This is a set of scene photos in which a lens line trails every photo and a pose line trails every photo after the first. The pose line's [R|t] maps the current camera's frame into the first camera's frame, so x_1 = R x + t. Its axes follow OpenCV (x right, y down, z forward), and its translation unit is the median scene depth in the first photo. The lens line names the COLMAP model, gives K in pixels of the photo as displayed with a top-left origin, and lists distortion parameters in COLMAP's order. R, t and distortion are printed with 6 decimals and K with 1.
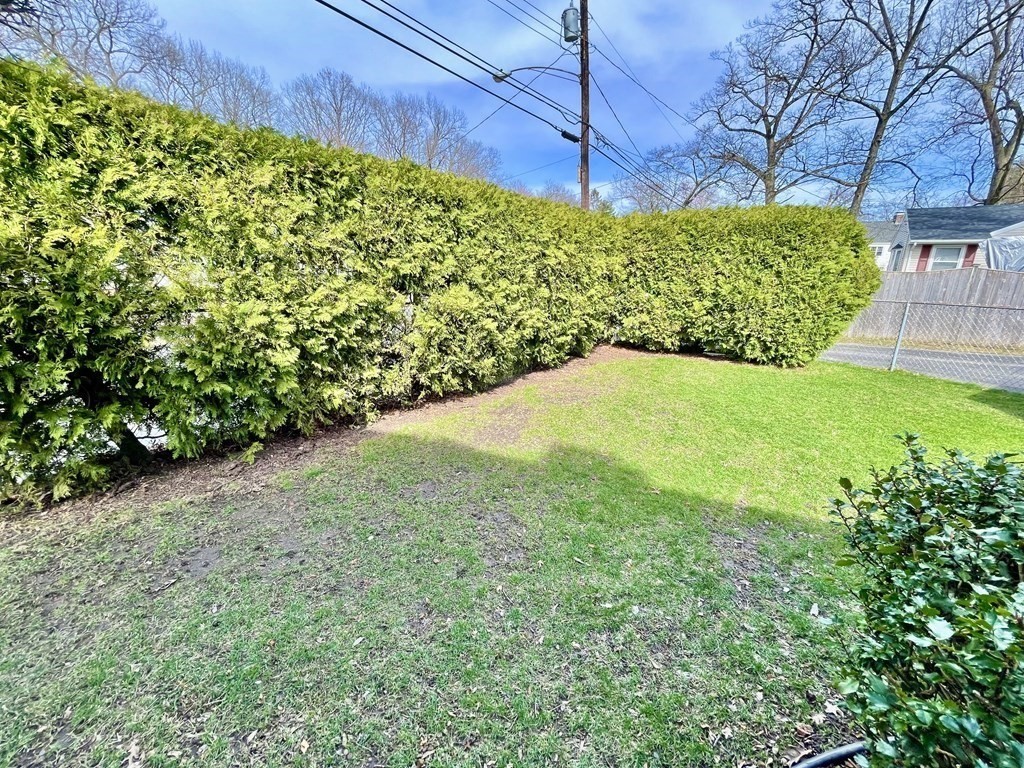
lens RADIAL K [[416.4, 0, 514.5], [0, 416.4, 382.2], [0, 0, 1]] dist [-0.001561, -0.000008]
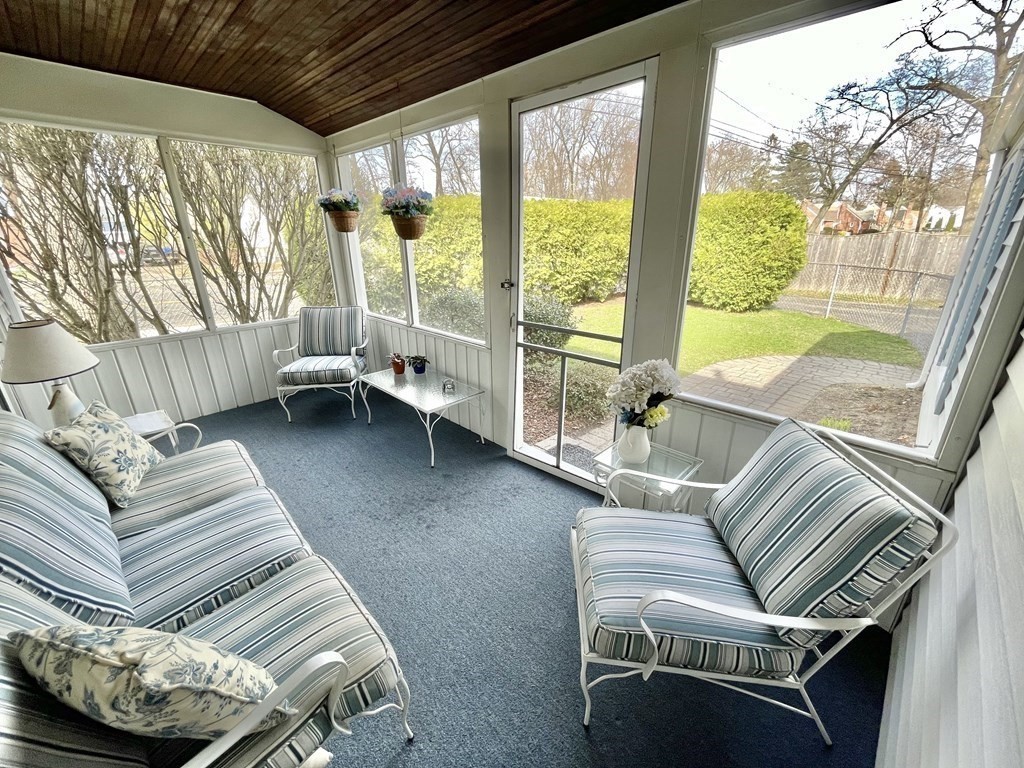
lens RADIAL K [[416.4, 0, 514.5], [0, 416.4, 382.2], [0, 0, 1]] dist [-0.001561, -0.000008]
pose [[0.929705, 0.103615, -0.353430, 0.874997], [-0.072109, 0.992248, 0.101213, 0.196471], [0.361177, -0.068613, 0.929970, -1.039691]]
